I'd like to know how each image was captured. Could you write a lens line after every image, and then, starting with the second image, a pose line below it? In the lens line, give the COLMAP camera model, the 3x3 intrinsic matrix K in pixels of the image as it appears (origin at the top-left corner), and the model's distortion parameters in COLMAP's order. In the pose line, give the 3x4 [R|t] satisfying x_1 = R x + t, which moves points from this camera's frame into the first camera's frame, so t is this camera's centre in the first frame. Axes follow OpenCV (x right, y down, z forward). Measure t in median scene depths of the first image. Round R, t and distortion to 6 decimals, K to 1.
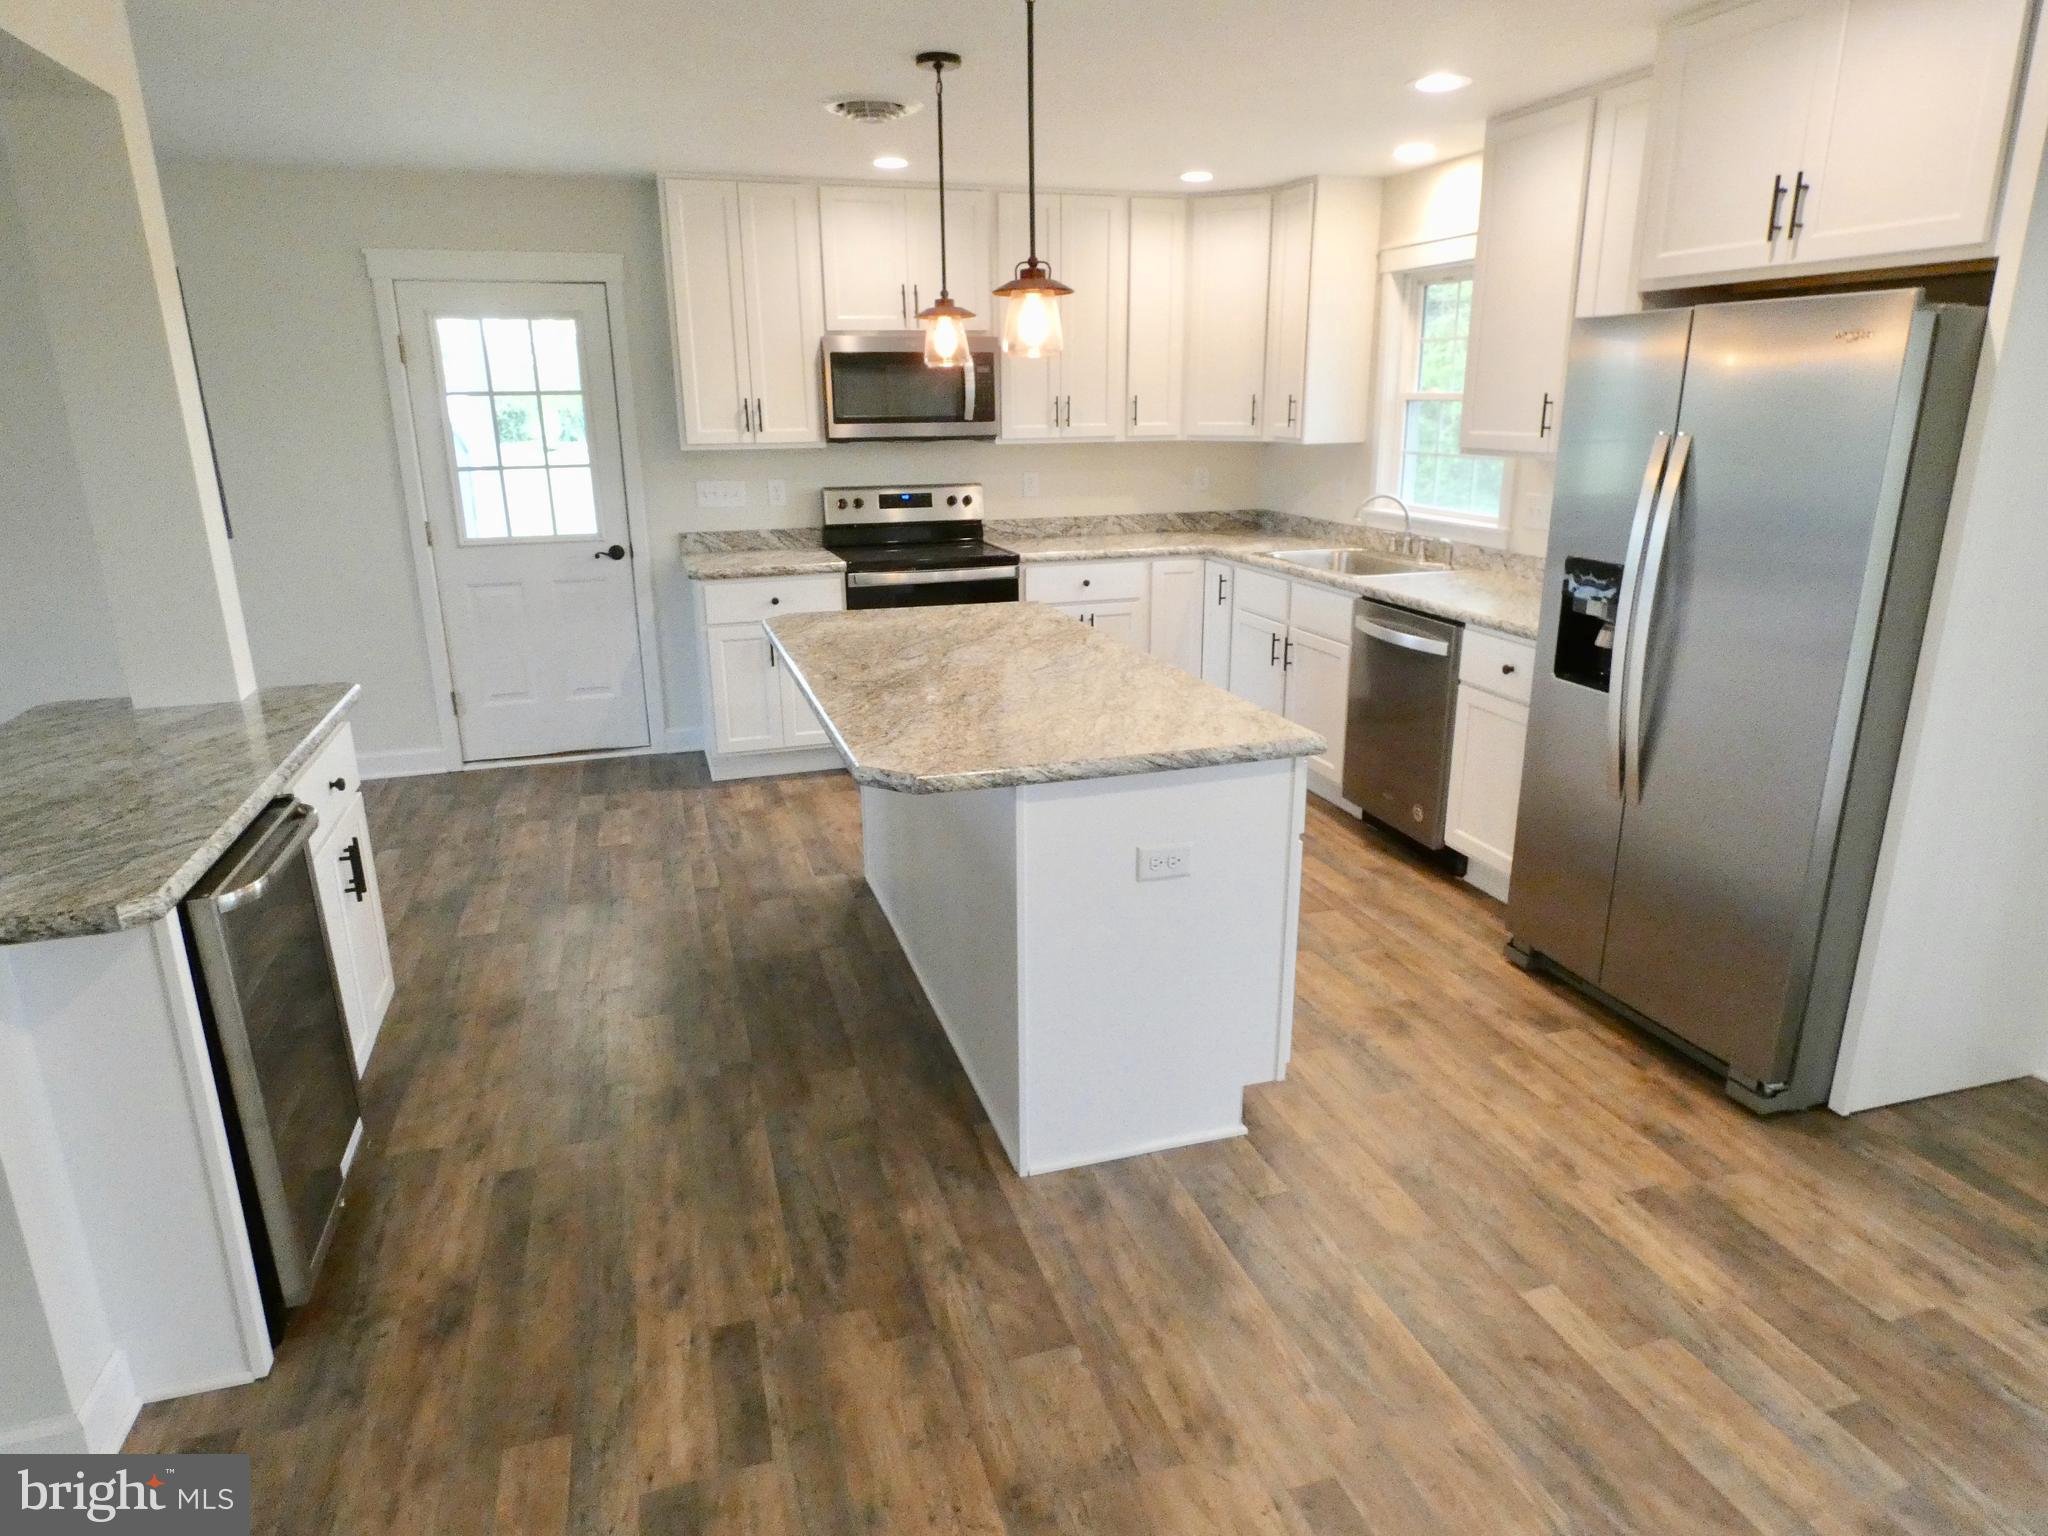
lens RADIAL K [[1227.1, 0, 1024.0], [0, 1227.1, 768.0], [0, 0, 1]] dist [-0.009469, 0.013773]
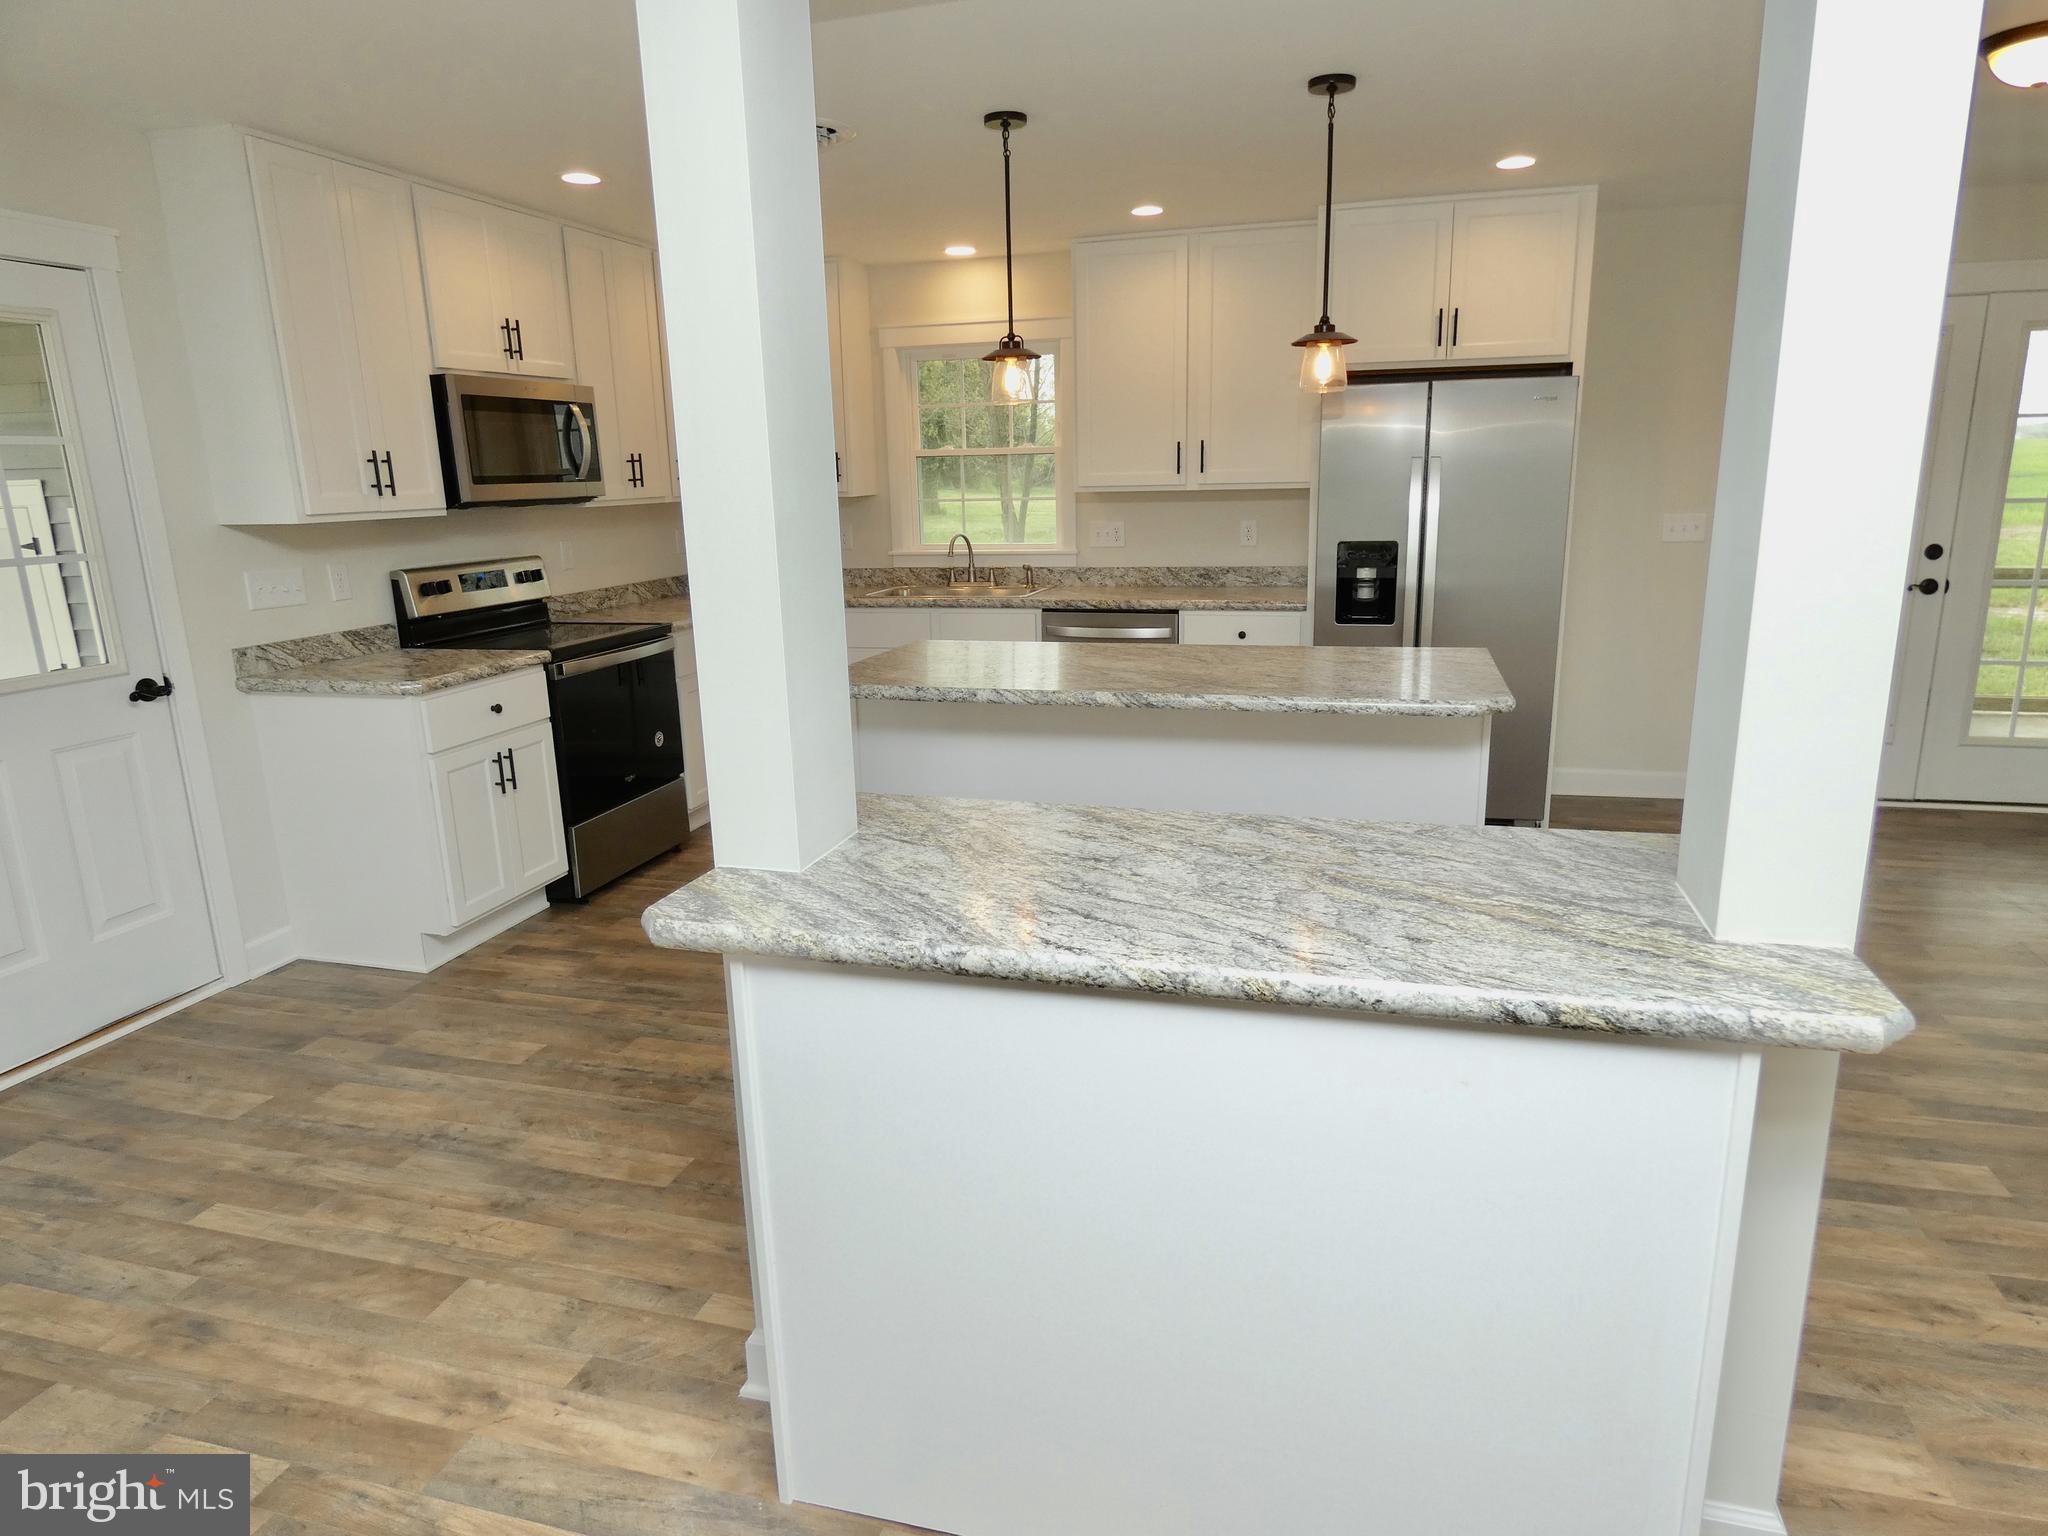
lens RADIAL K [[1238.9, 0, 1024.0], [0, 1238.9, 768.0], [0, 0, 1]] dist [0.007742, 0.003386]
pose [[0.554149, -0.201108, 0.807759, -0.650226], [0.260046, 0.963635, 0.061517, -0.061539], [-0.790756, 0.175965, 0.586294, 0.284224]]
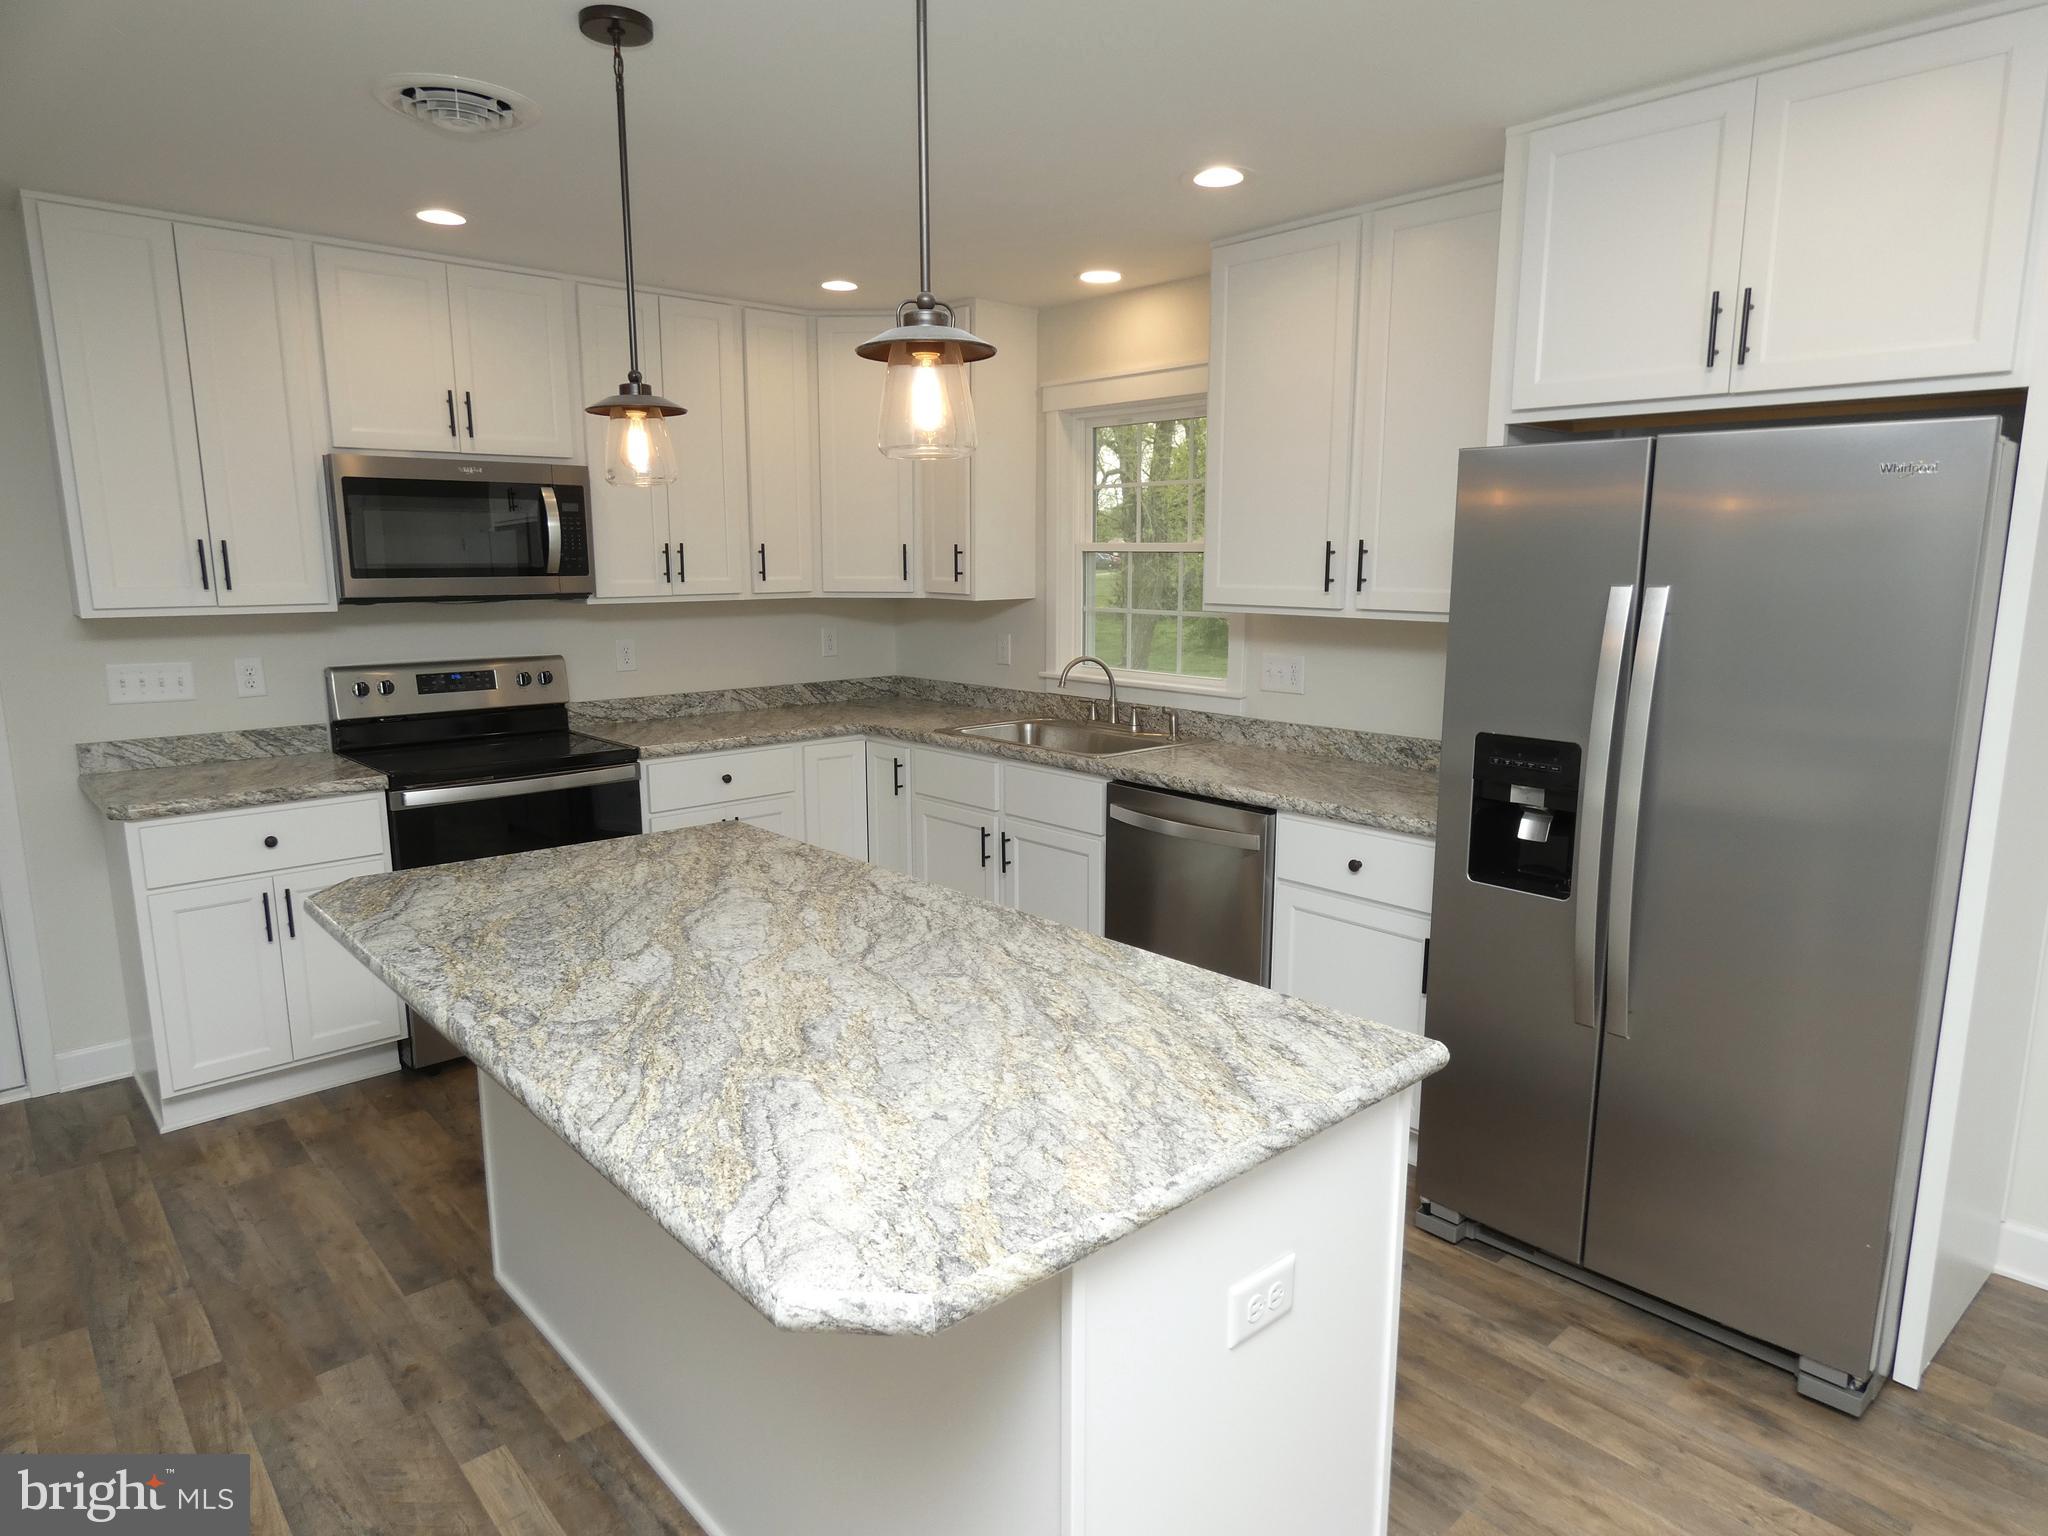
lens RADIAL K [[1227.1, 0, 1024.0], [0, 1227.1, 768.0], [0, 0, 1]] dist [-0.009469, 0.013773]
pose [[0.907404, -0.063875, 0.415378, -0.106551], [0.114407, 0.988598, -0.097900, -0.064663], [-0.404388, 0.136357, 0.904365, 0.240845]]
